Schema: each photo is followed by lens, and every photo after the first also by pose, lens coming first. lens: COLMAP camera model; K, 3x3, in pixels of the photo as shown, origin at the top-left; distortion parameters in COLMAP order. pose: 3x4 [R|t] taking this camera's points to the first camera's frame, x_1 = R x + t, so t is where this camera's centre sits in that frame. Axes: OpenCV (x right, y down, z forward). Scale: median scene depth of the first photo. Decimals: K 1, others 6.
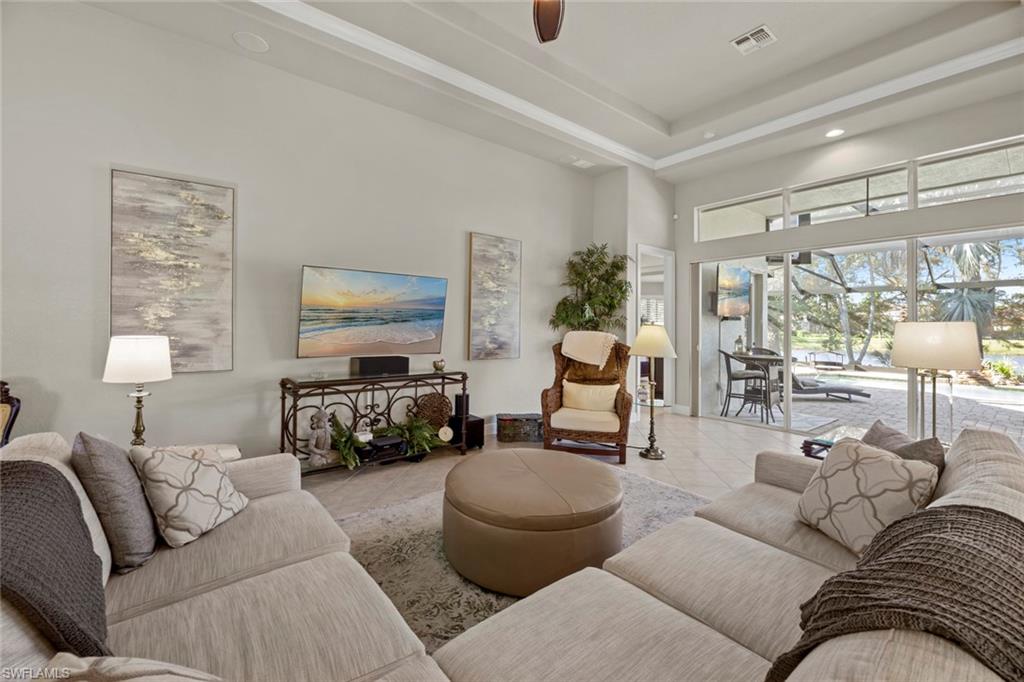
lens RADIAL K [[418.8, 0, 509.5], [0, 418.8, 323.1], [0, 0, 1]] dist [-0.000880, -0.000284]
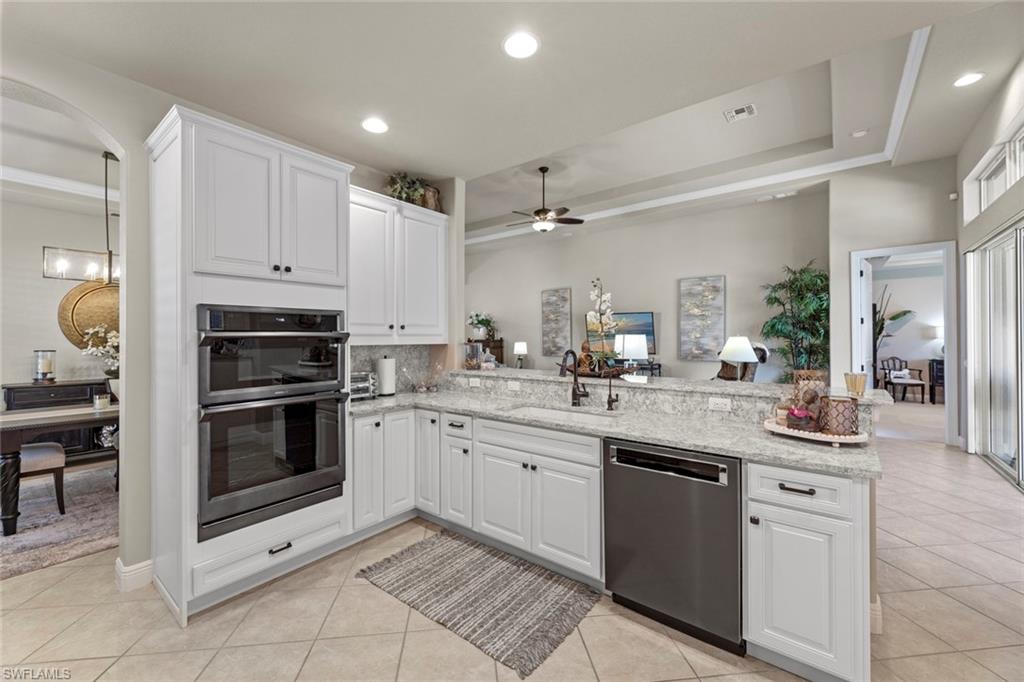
lens RADIAL K [[409.7, 0, 509.6], [0, 409.7, 336.2], [0, 0, 1]] dist [-0.001858, -0.000339]
pose [[0.229512, -0.014789, -0.973193, 1.189112], [0.015169, 0.999817, -0.011617, 0.006068], [0.973188, -0.012096, 0.229695, 0.011899]]
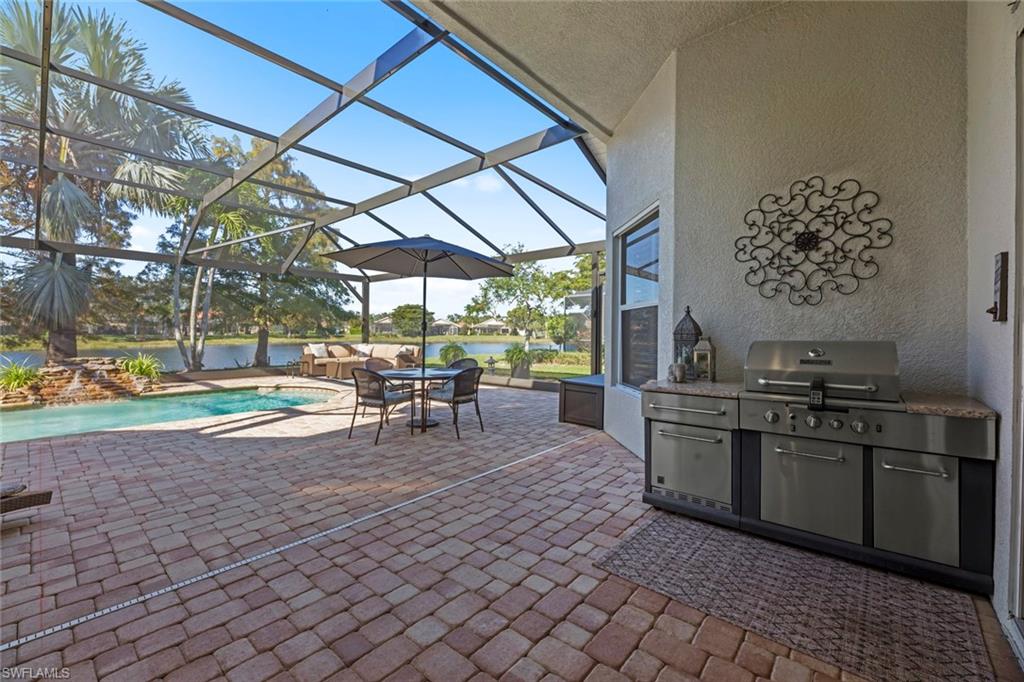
lens RADIAL K [[414.4, 0, 509.9], [0, 414.4, 332.6], [0, 0, 1]] dist [0.001171, -0.003085]
pose [[-0.197878, -0.012679, 0.980145, 0.764837], [-0.019105, 0.999776, 0.009076, 0.056355], [-0.980041, -0.016930, -0.198075, 1.147670]]
